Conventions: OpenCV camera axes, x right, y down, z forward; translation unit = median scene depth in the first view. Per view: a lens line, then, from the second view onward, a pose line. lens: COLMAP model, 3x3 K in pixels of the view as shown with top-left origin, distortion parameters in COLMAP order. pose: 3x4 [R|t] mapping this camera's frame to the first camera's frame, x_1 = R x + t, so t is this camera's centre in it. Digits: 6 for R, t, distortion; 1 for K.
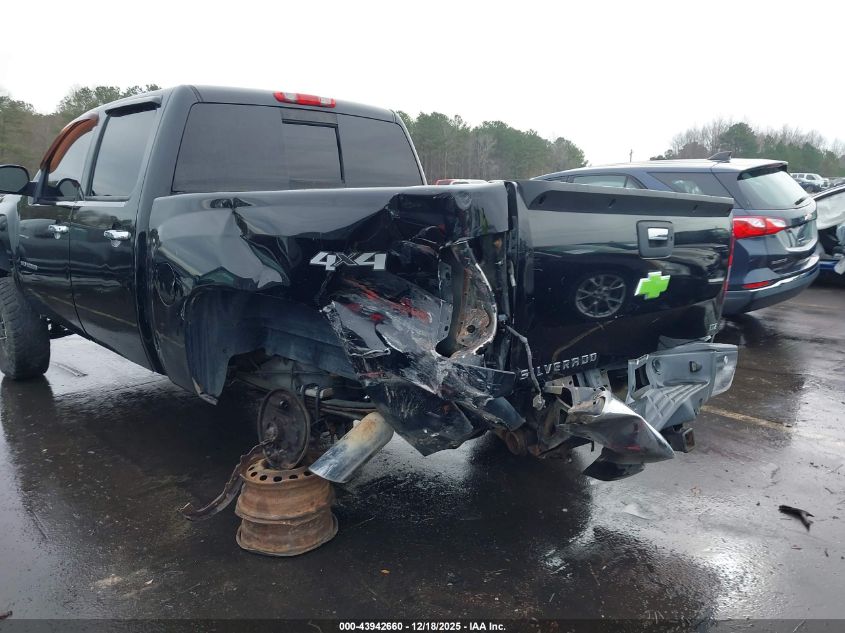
lens RADIAL K [[699.3, 0, 405.2], [0, 699.3, 316.5], [0, 0, 1]] dist [0.057234, -0.058471]
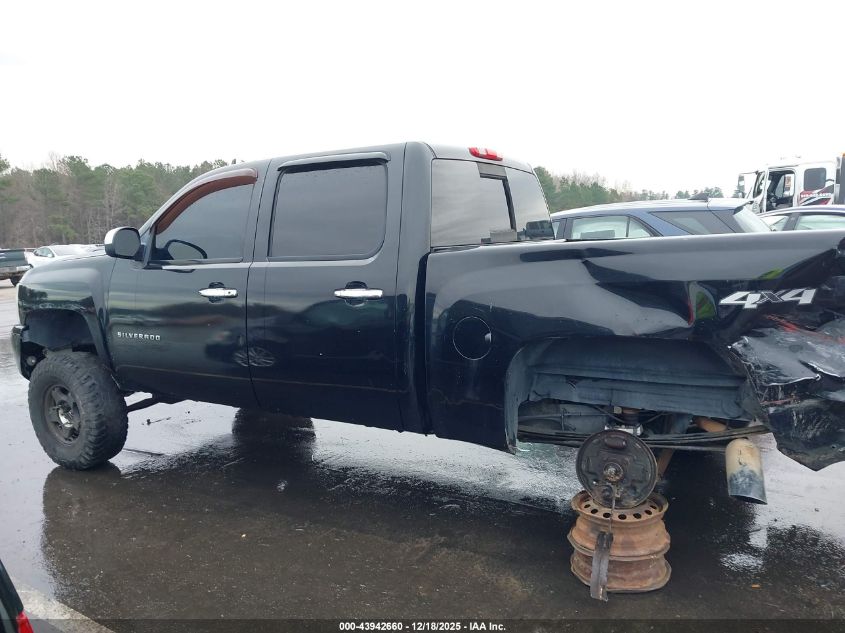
lens RADIAL K [[699.3, 0, 405.2], [0, 699.3, 316.5], [0, 0, 1]] dist [0.057234, -0.058471]
pose [[0.967628, -0.069310, 0.242677, -0.868435], [0.084796, 0.994937, -0.053947, -0.038215], [-0.237709, 0.072779, 0.968606, 0.065175]]
